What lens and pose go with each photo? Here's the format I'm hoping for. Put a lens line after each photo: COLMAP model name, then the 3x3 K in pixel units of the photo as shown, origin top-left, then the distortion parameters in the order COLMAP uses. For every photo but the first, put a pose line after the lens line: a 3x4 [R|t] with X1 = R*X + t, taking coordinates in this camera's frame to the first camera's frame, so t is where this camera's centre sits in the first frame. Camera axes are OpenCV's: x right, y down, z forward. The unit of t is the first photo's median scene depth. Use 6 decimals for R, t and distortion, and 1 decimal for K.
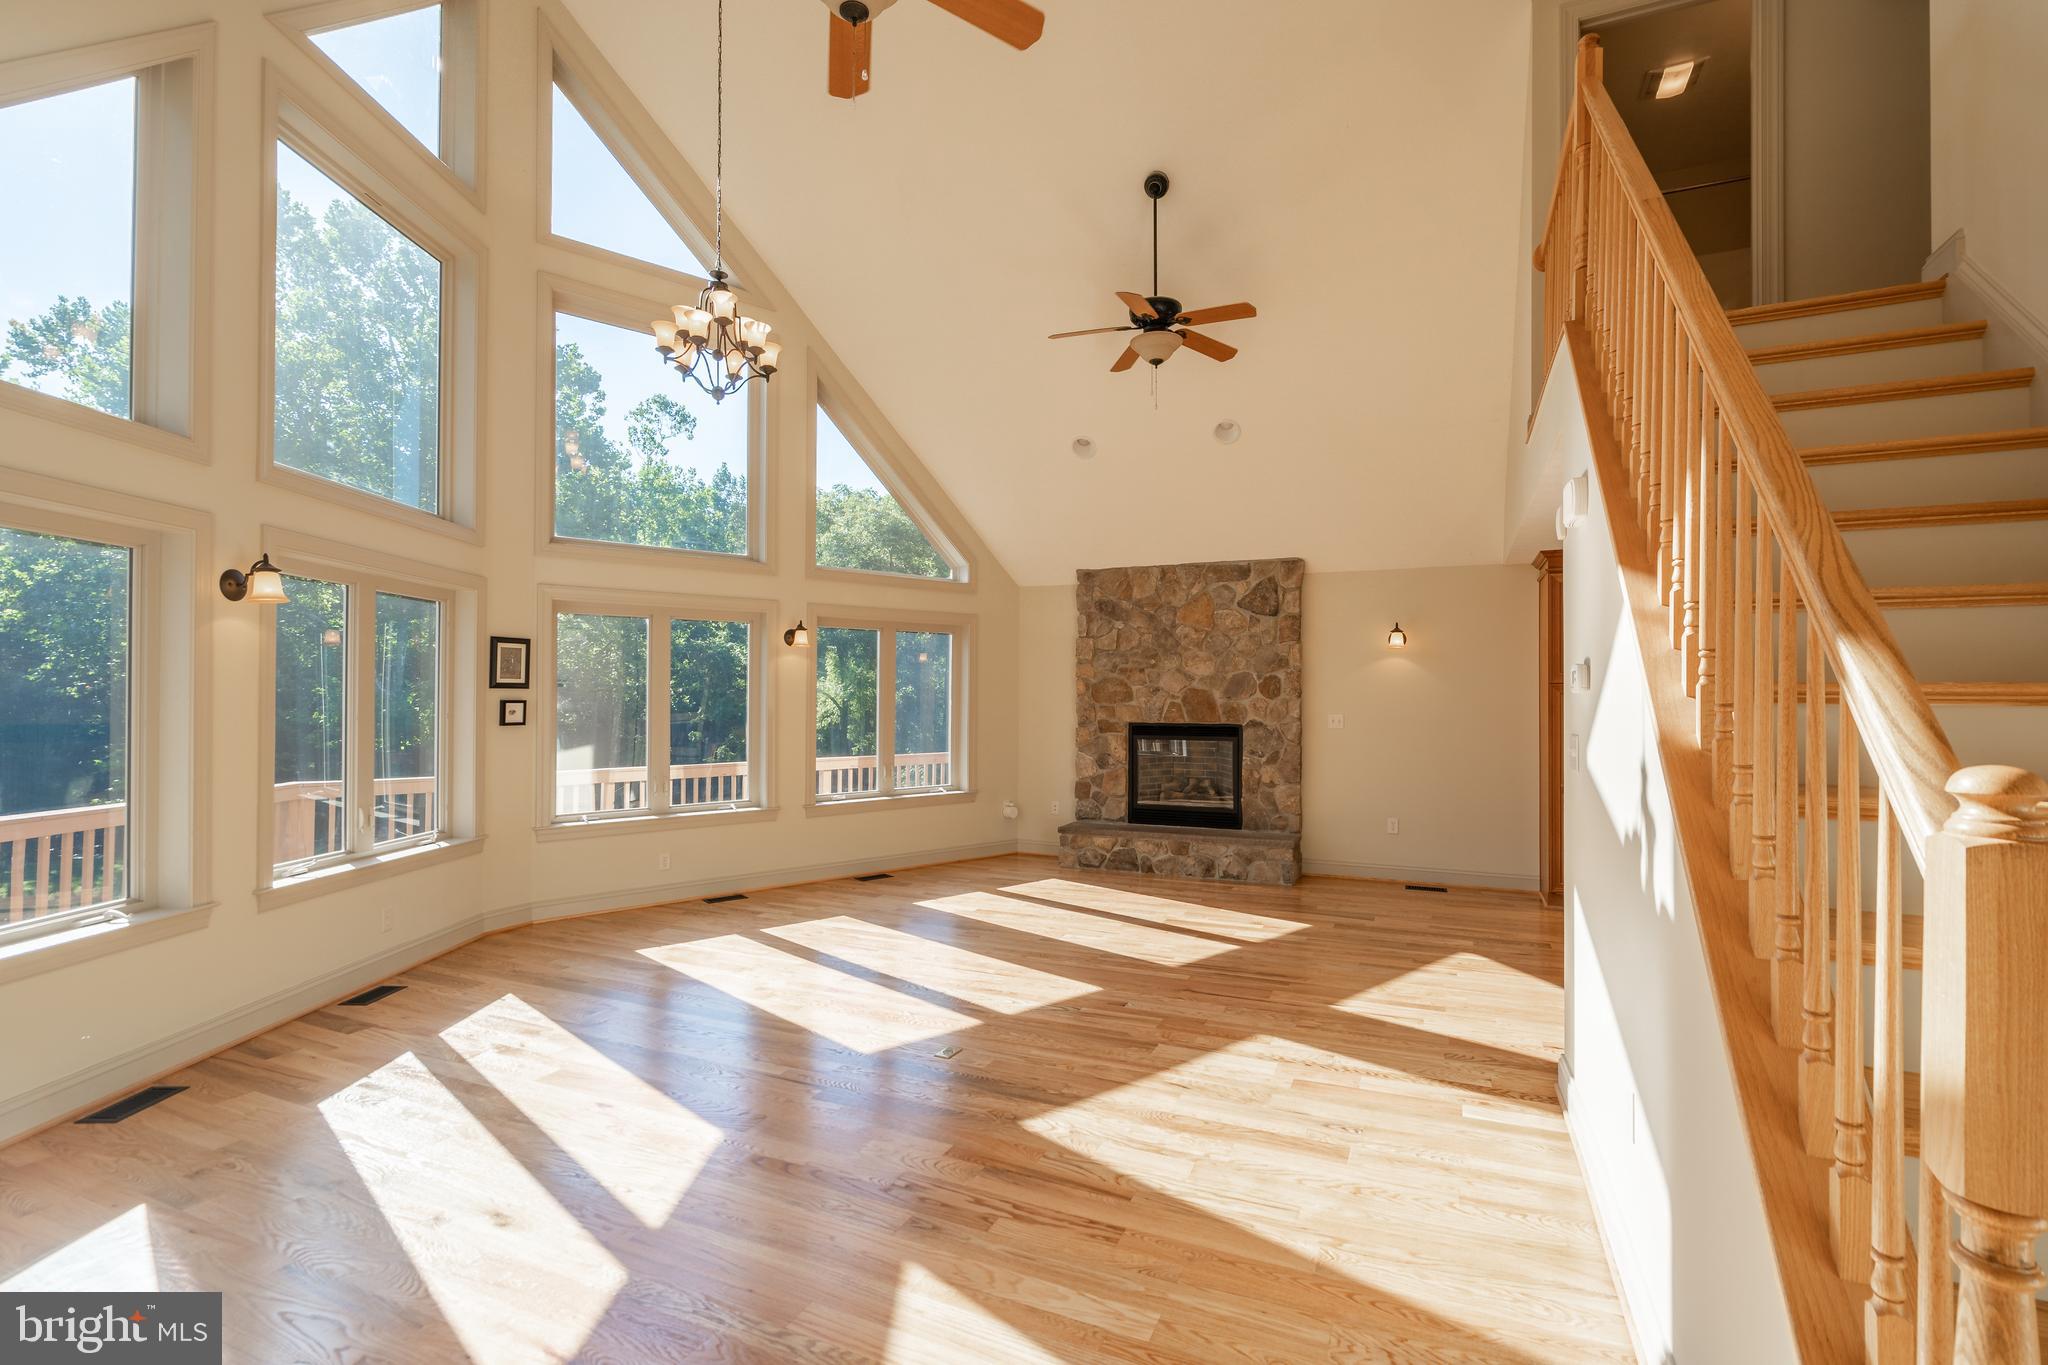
lens RADIAL K [[937.3, 0, 1040.3], [0, 937.3, 696.9], [0, 0, 1]] dist [-0.001504, 0.001231]
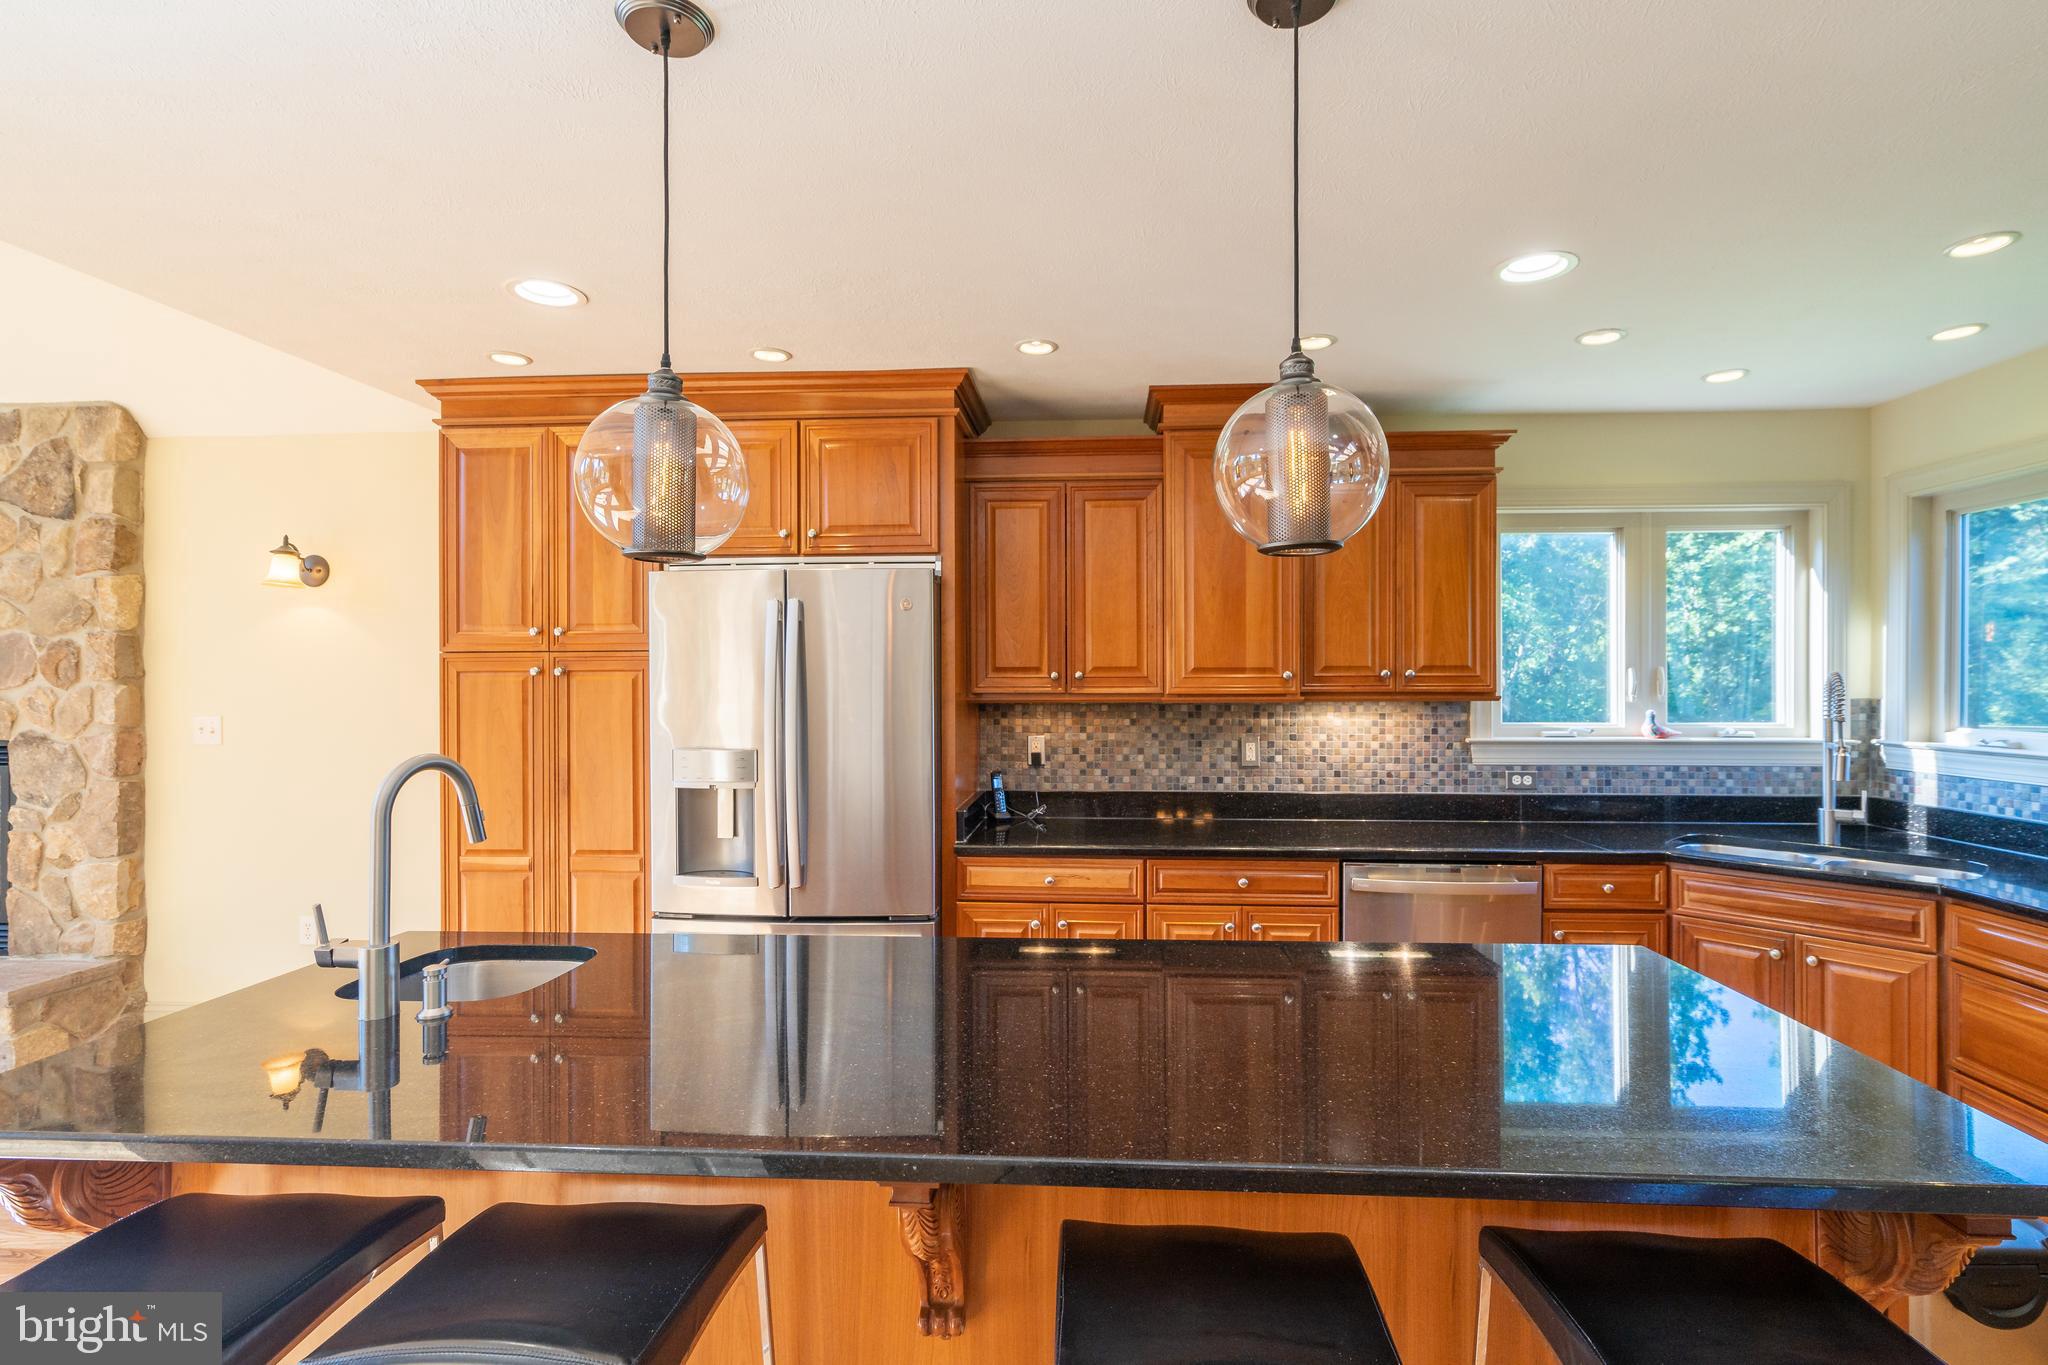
lens RADIAL K [[937.3, 0, 1034.6], [0, 937.3, 682.1], [0, 0, 1]] dist [-0.001504, 0.001231]
pose [[0.931827, -0.007408, 0.362827, 0.547959], [0.006704, 0.999972, 0.003199, 0.001074], [-0.362841, -0.000548, 0.931851, 0.361119]]
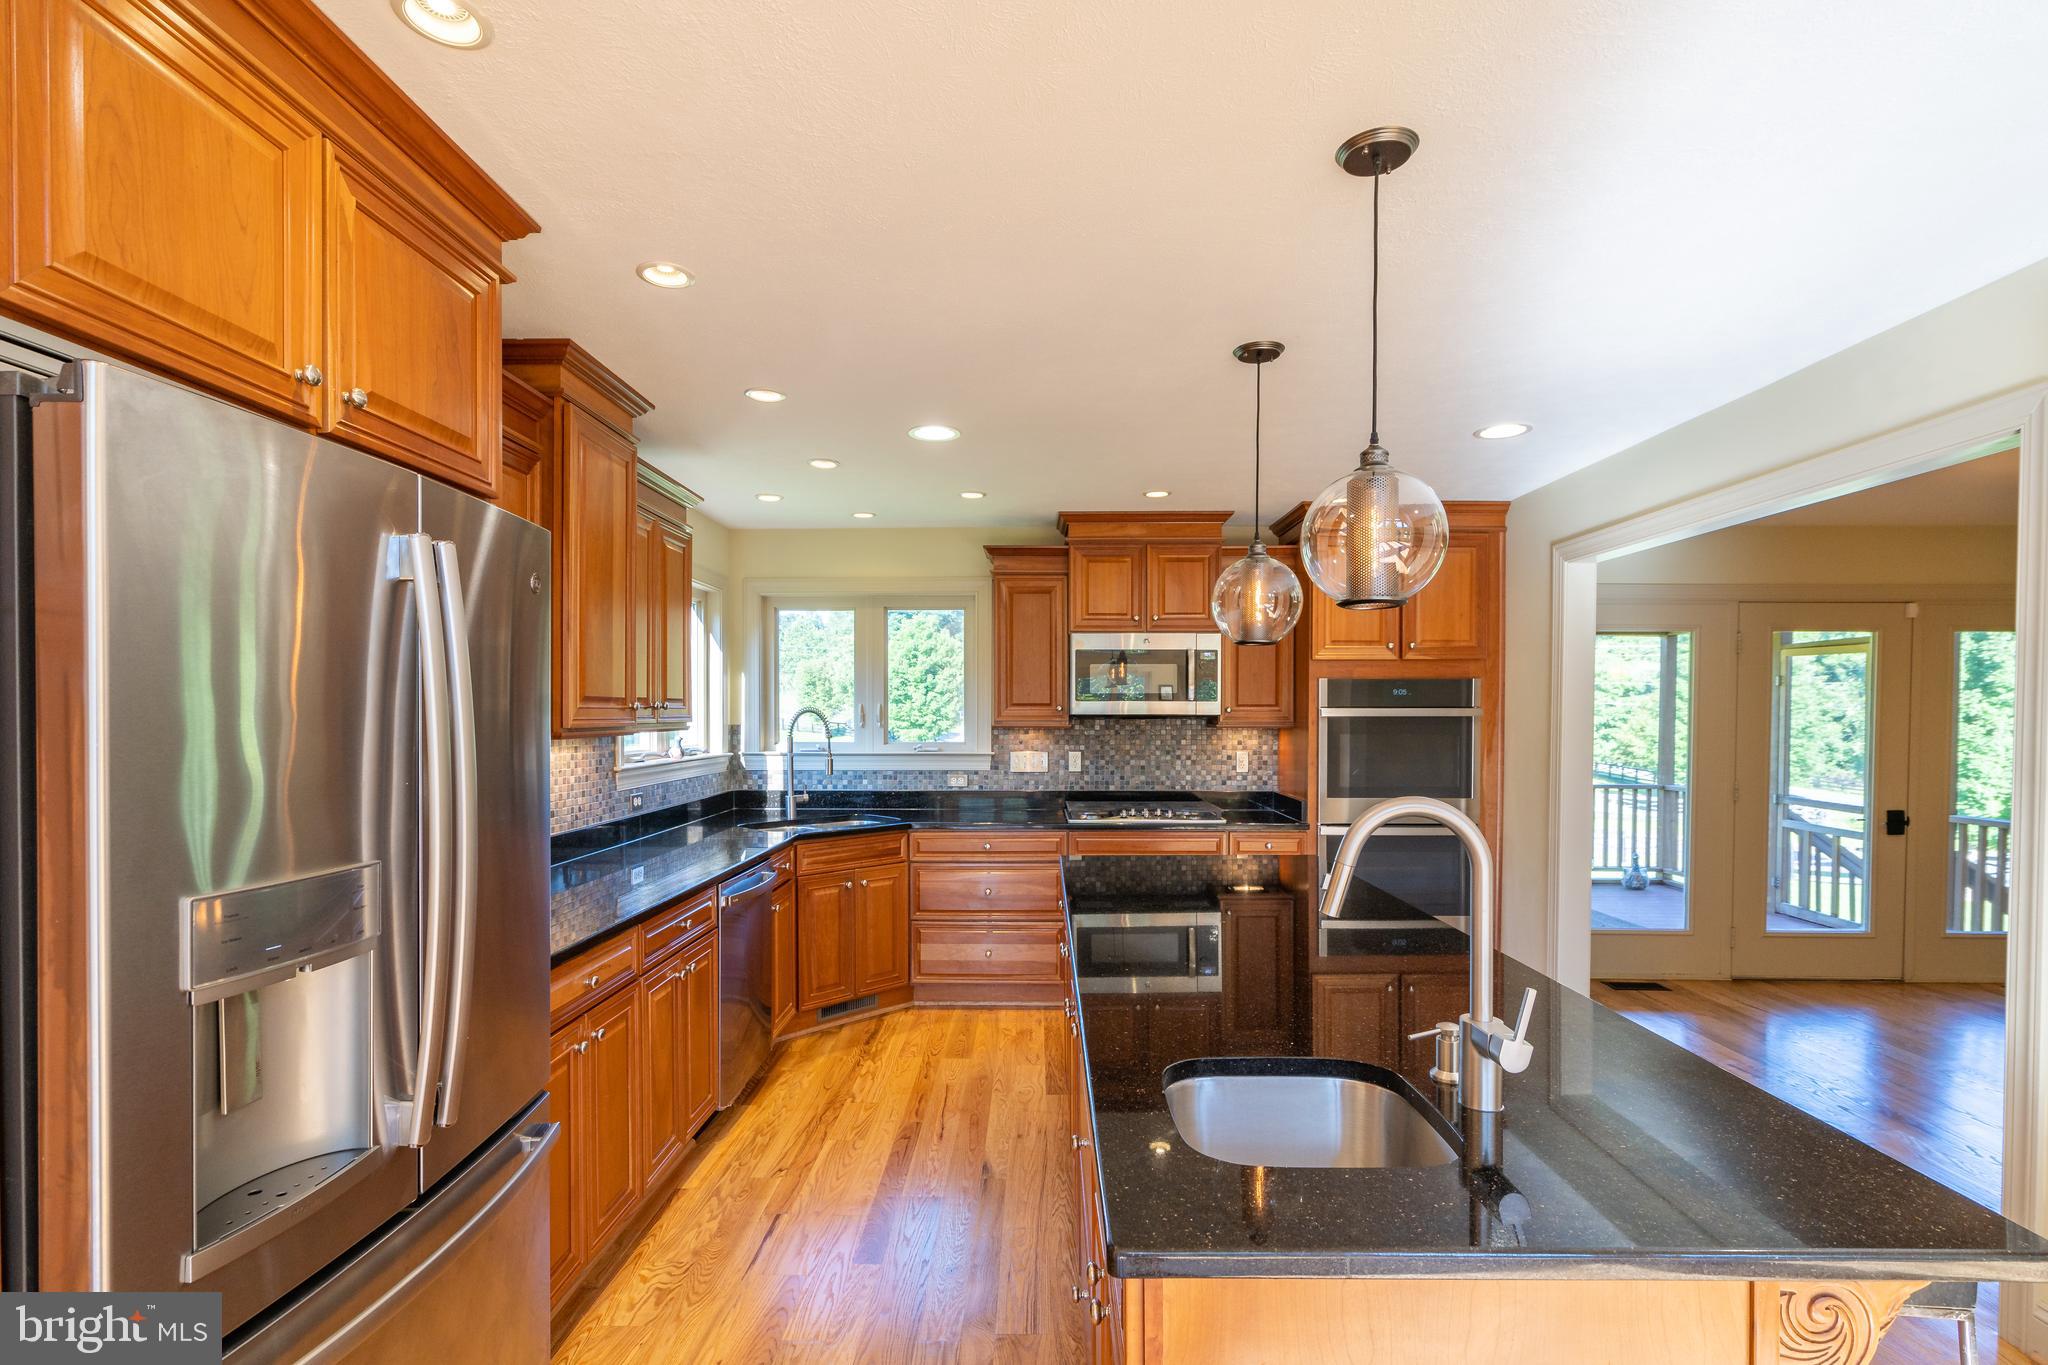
lens RADIAL K [[937.3, 0, 1018.8], [0, 937.3, 724.3], [0, 0, 1]] dist [-0.001504, 0.001231]
pose [[-0.398841, -0.015636, 0.916887, 0.383117], [-0.000474, 0.999858, 0.016845, 0.001277], [-0.917020, 0.006284, -0.398792, 0.719465]]
